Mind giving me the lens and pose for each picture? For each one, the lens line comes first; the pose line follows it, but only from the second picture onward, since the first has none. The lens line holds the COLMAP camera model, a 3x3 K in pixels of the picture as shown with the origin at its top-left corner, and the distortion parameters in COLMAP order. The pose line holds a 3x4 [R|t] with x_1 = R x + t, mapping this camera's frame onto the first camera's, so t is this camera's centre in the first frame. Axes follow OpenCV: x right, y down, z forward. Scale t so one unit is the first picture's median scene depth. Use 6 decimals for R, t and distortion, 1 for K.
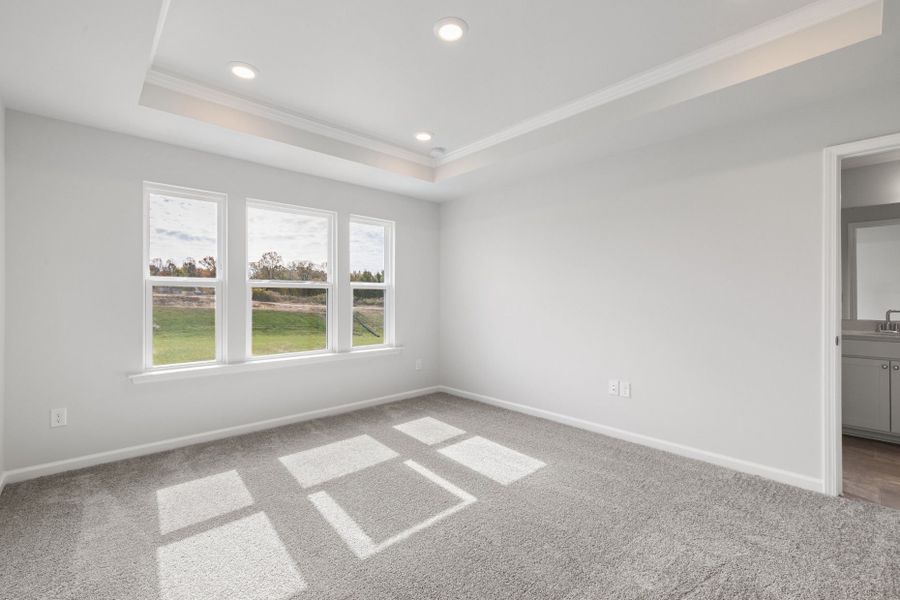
lens RADIAL K [[382.3, 0, 450.0], [0, 382.3, 300.0], [0, 0, 1]] dist [-0.001293, -0.000214]
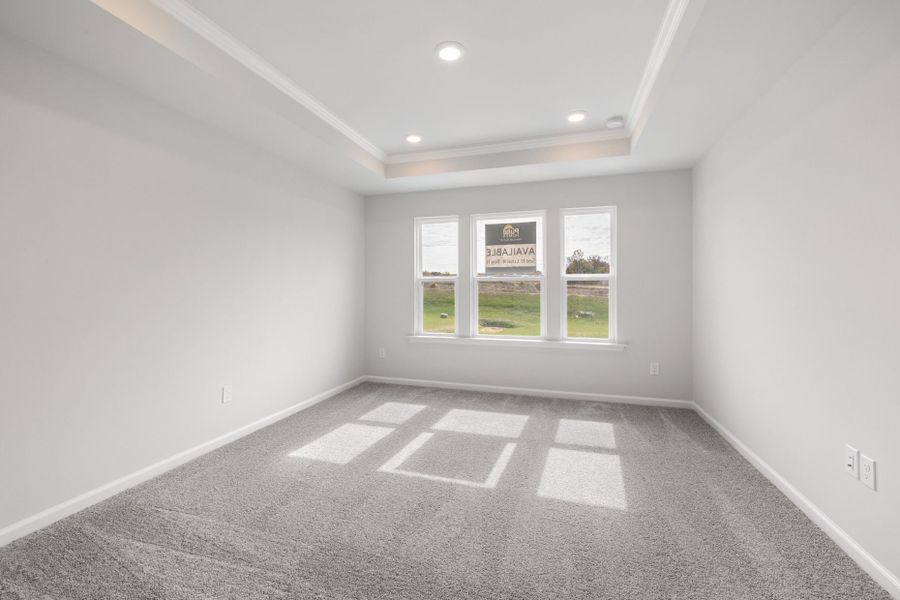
lens RADIAL K [[384.1, 0, 447.4], [0, 384.1, 291.6], [0, 0, 1]] dist [-0.002642, -0.000302]
pose [[0.500885, 0.005097, -0.865499, 0.634896], [-0.002517, 0.999987, 0.004432, -0.004799], [0.865510, -0.000041, 0.500891, 0.271287]]
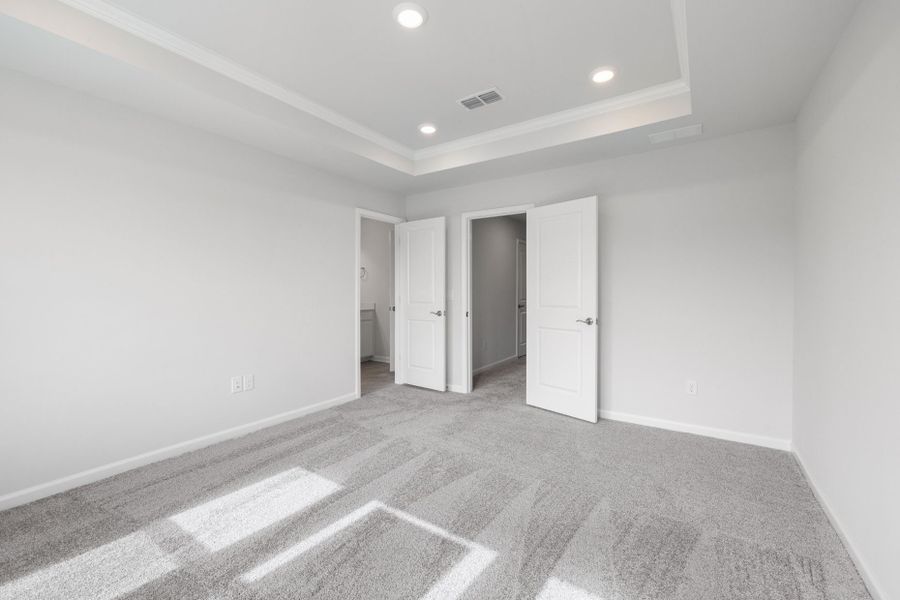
lens RADIAL K [[384.1, 0, 447.4], [0, 384.1, 291.6], [0, 0, 1]] dist [-0.002642, -0.000302]
pose [[-0.249046, -0.001653, 0.968490, -0.645773], [0.000930, 0.999998, 0.001945, -0.003215], [-0.968491, 0.001385, -0.249044, 0.755044]]
